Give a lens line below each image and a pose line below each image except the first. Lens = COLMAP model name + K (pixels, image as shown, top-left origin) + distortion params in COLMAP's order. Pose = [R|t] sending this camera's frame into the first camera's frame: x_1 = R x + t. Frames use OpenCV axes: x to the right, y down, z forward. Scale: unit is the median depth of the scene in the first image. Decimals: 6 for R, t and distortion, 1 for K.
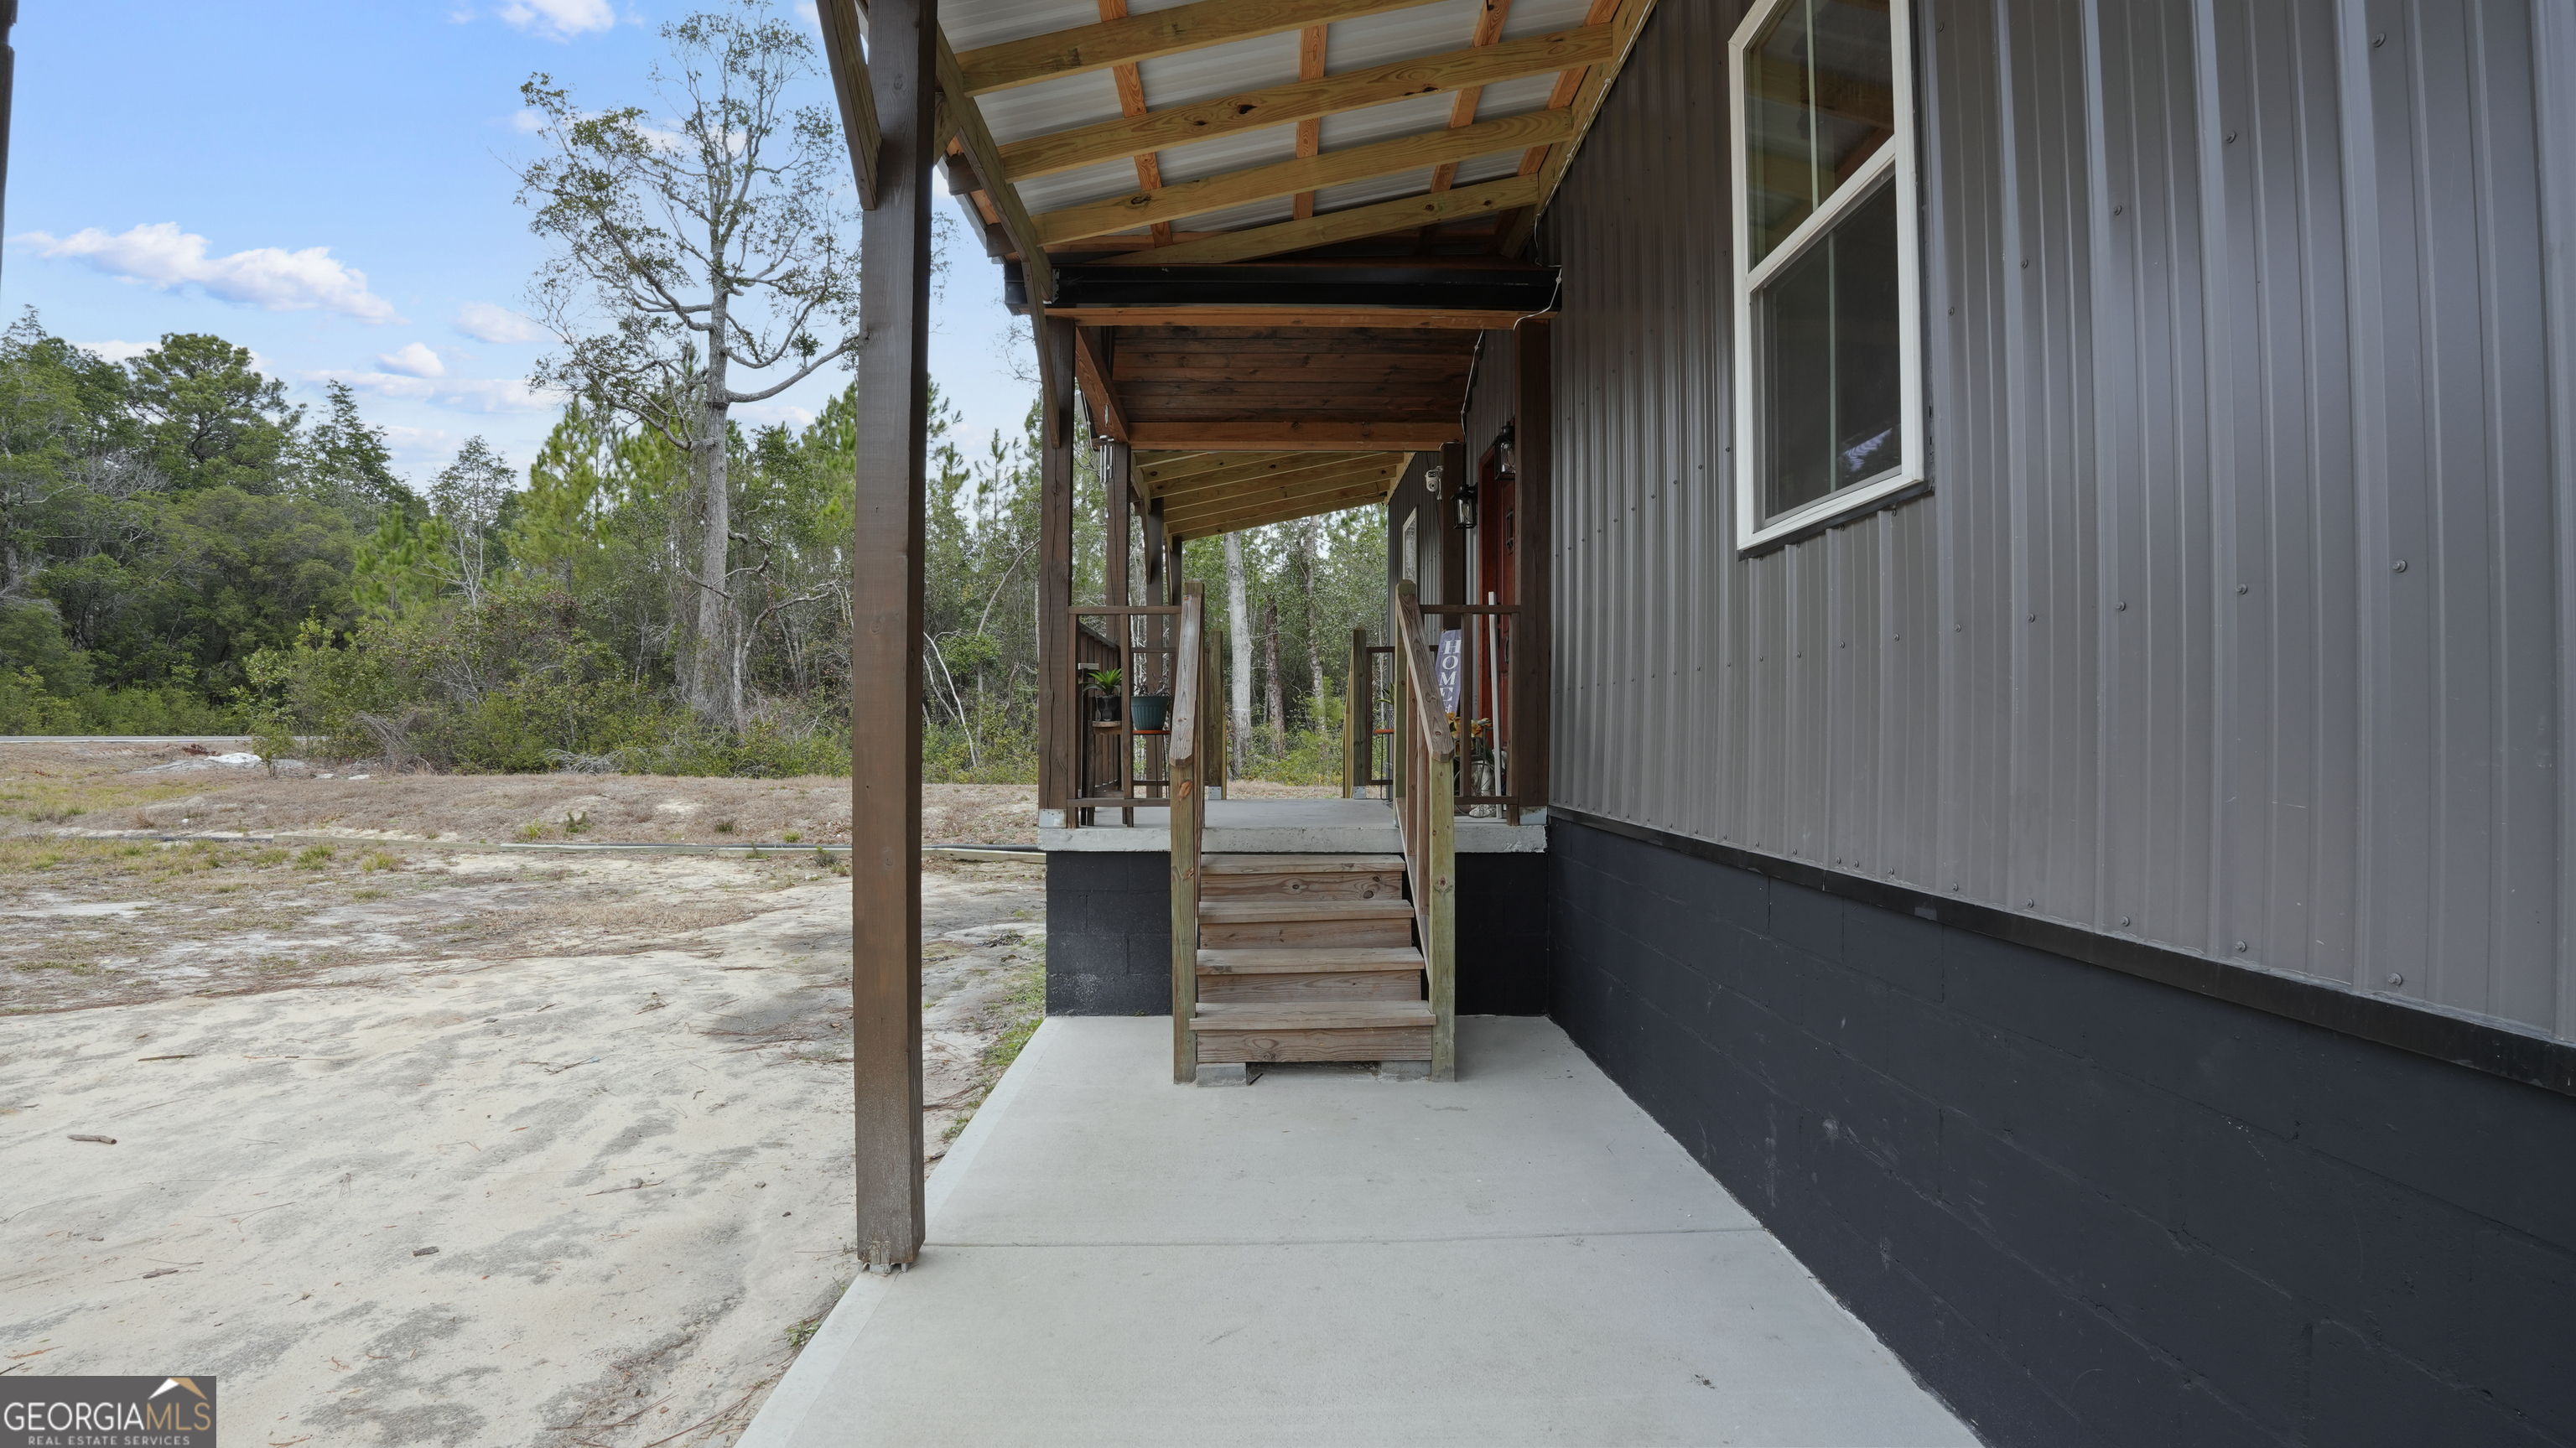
lens RADIAL K [[1131.3, 0, 1277.0], [0, 1131.3, 724.5], [0, 0, 1]] dist [-0.079965, 0.020106]
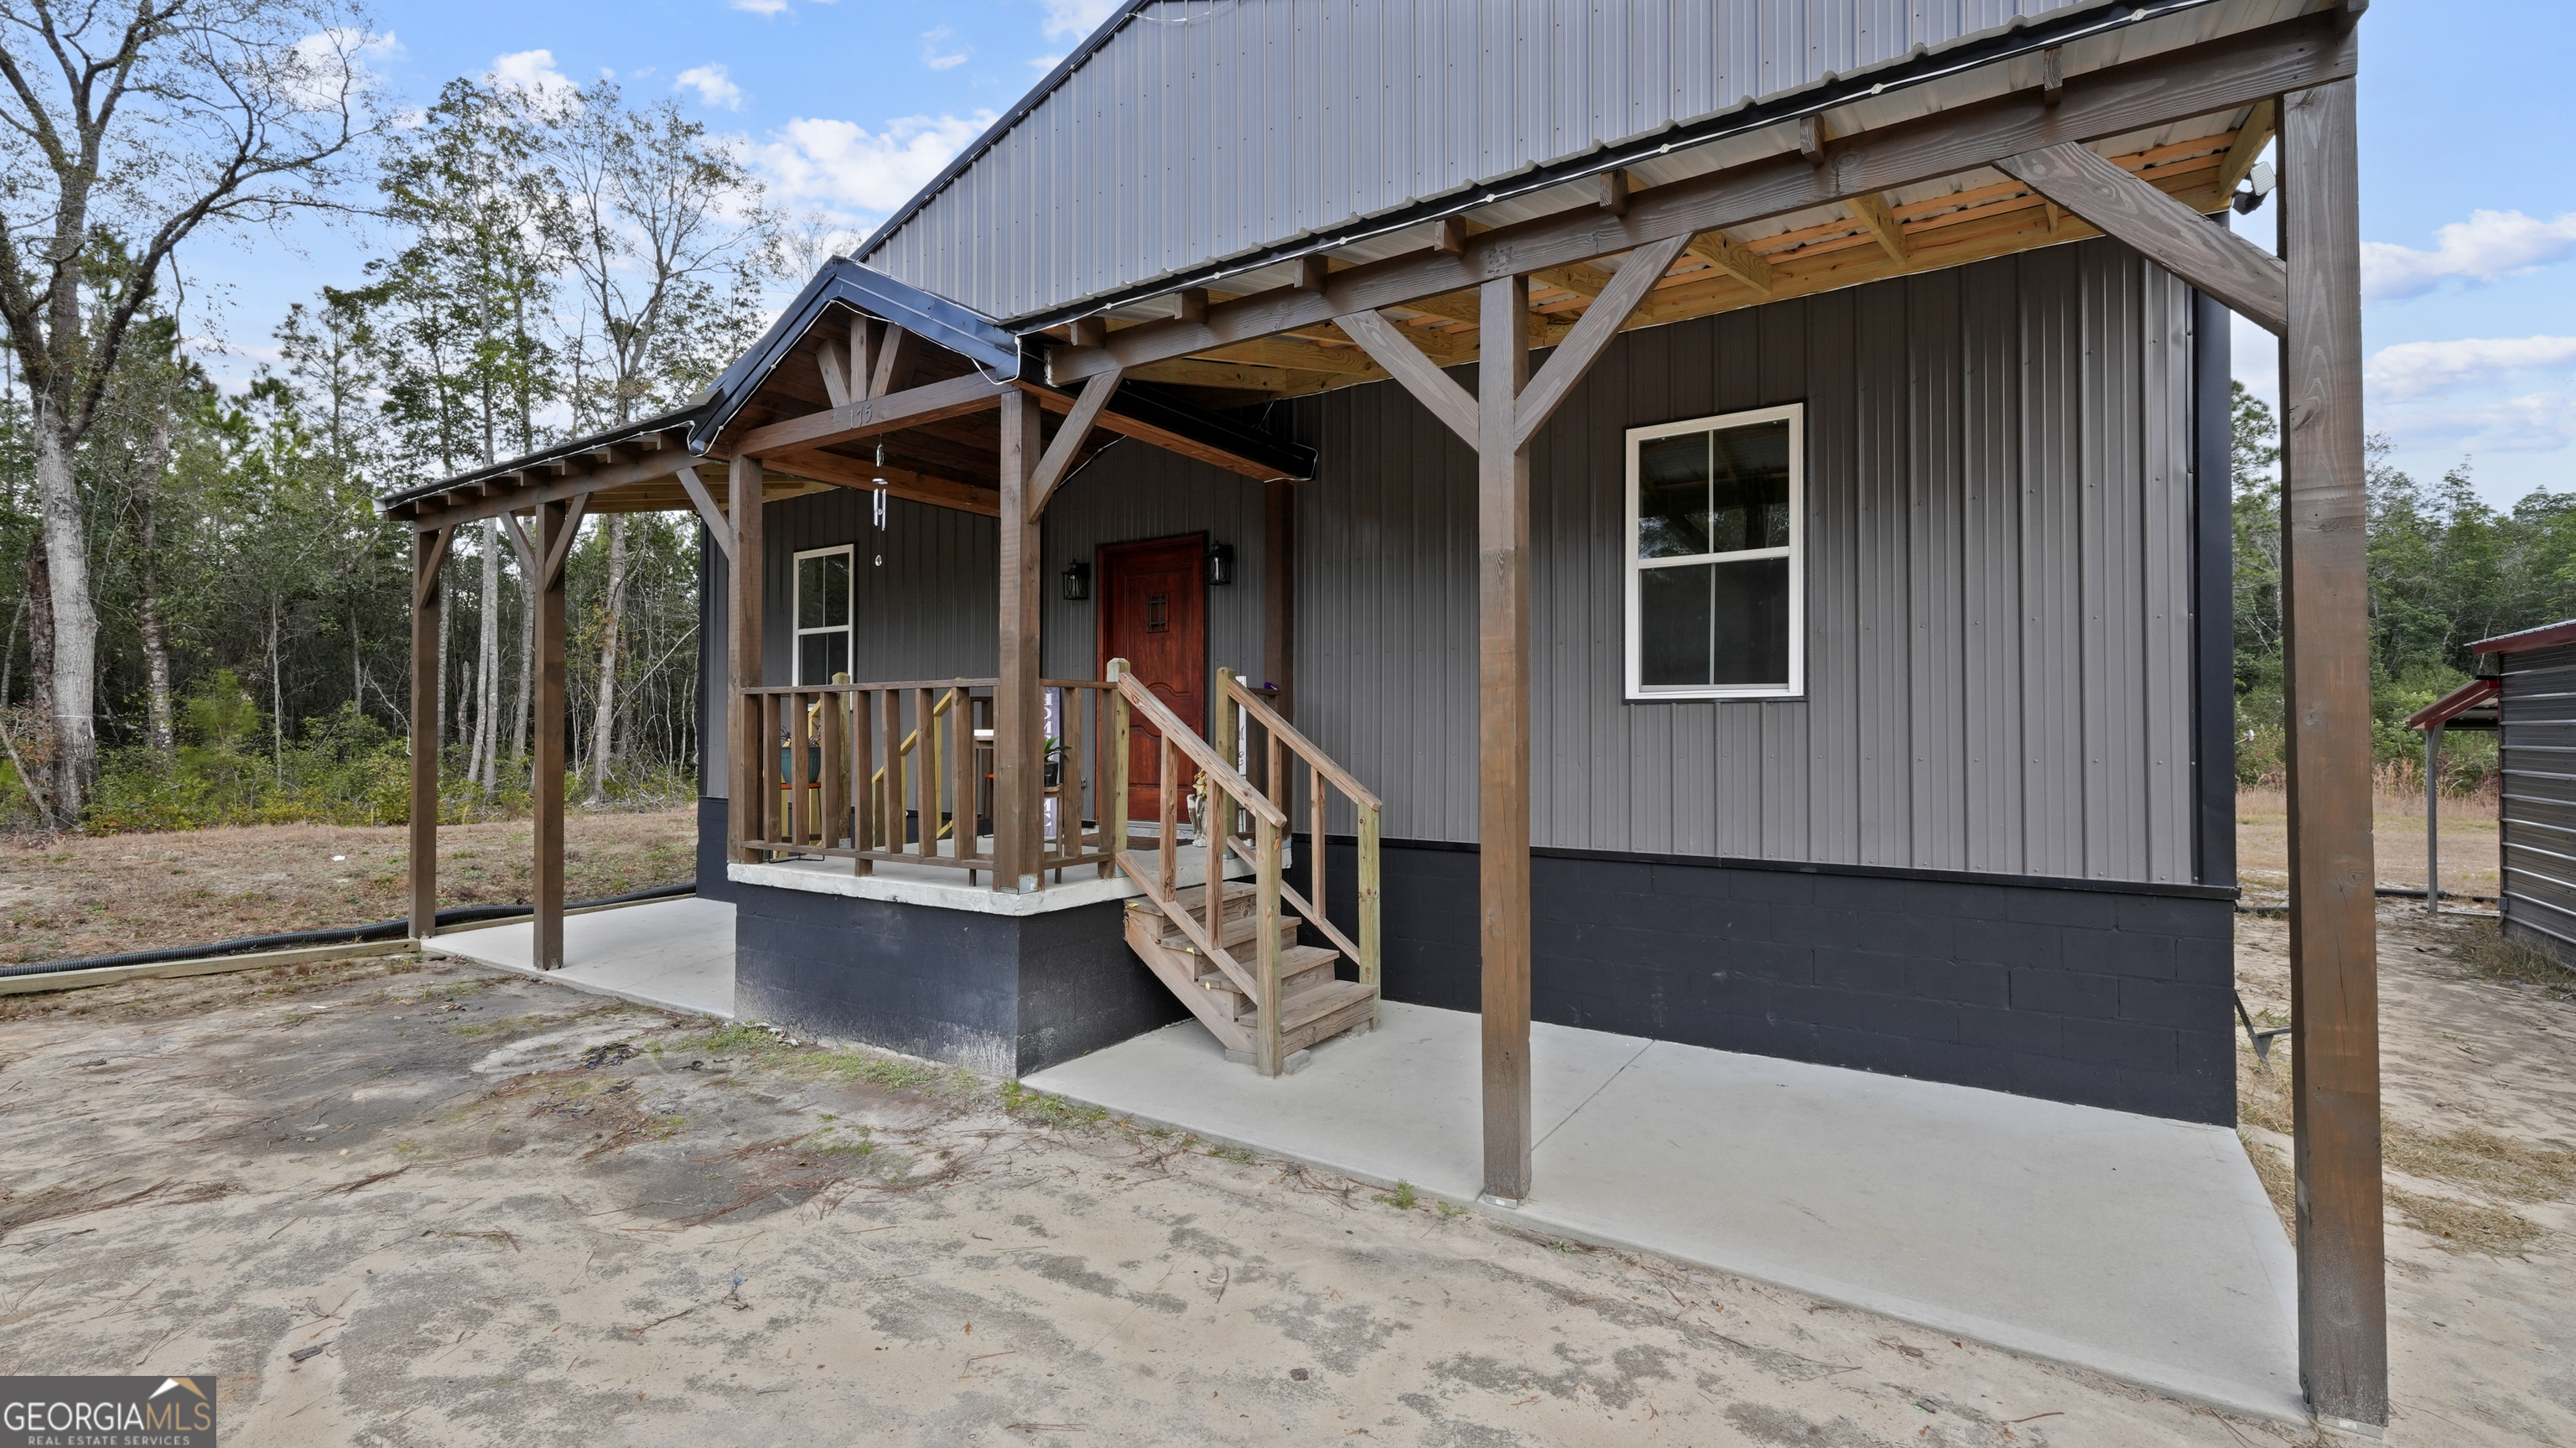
lens RADIAL K [[1117.3, 0, 1279.8], [0, 1117.3, 725.0], [0, 0, 1]] dist [0.017153, -0.005117]
pose [[0.566072, 0.001810, 0.824354, -1.355998], [-0.005145, 0.999986, 0.001337, -0.096809], [-0.824340, -0.004999, 0.566073, 0.340220]]
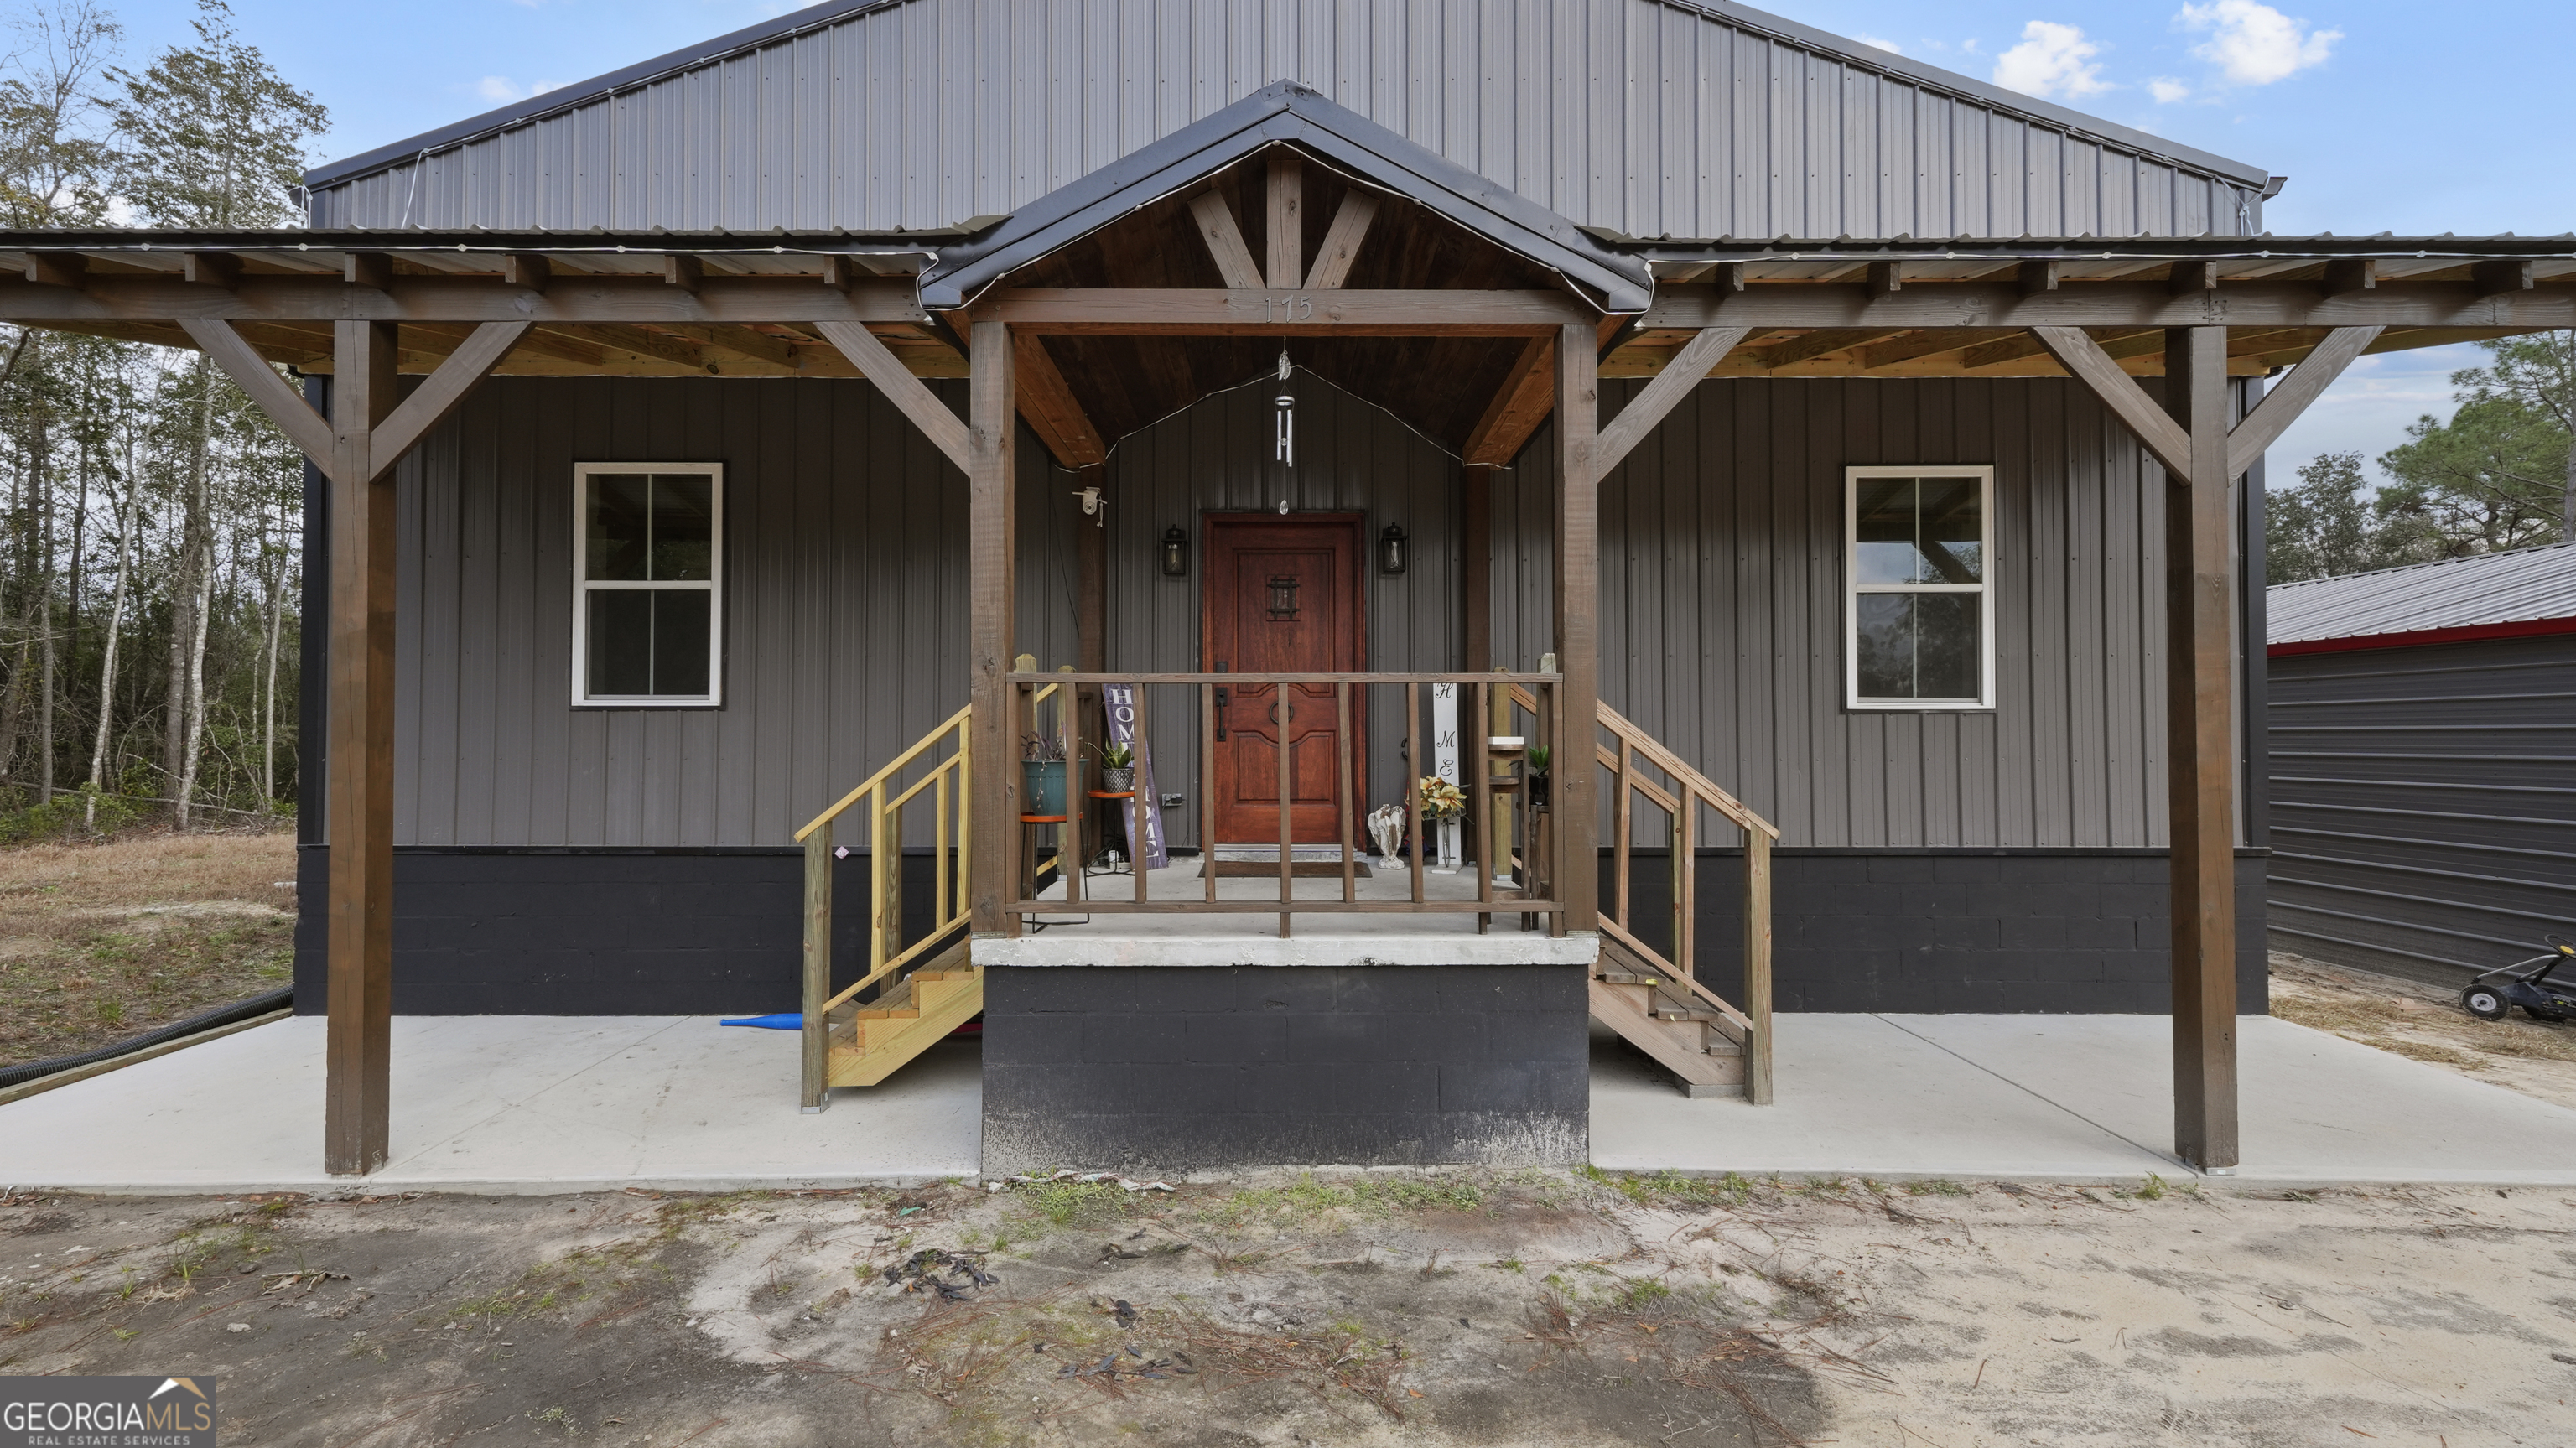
lens RADIAL K [[1117.3, 0, 1279.8], [0, 1117.3, 725.0], [0, 0, 1]] dist [0.017153, -0.005117]
pose [[0.012643, 0.006164, 0.999901, -1.556982], [-0.010259, 0.999929, -0.006034, -0.089047], [-0.999867, -0.010182, 0.012706, 1.821743]]
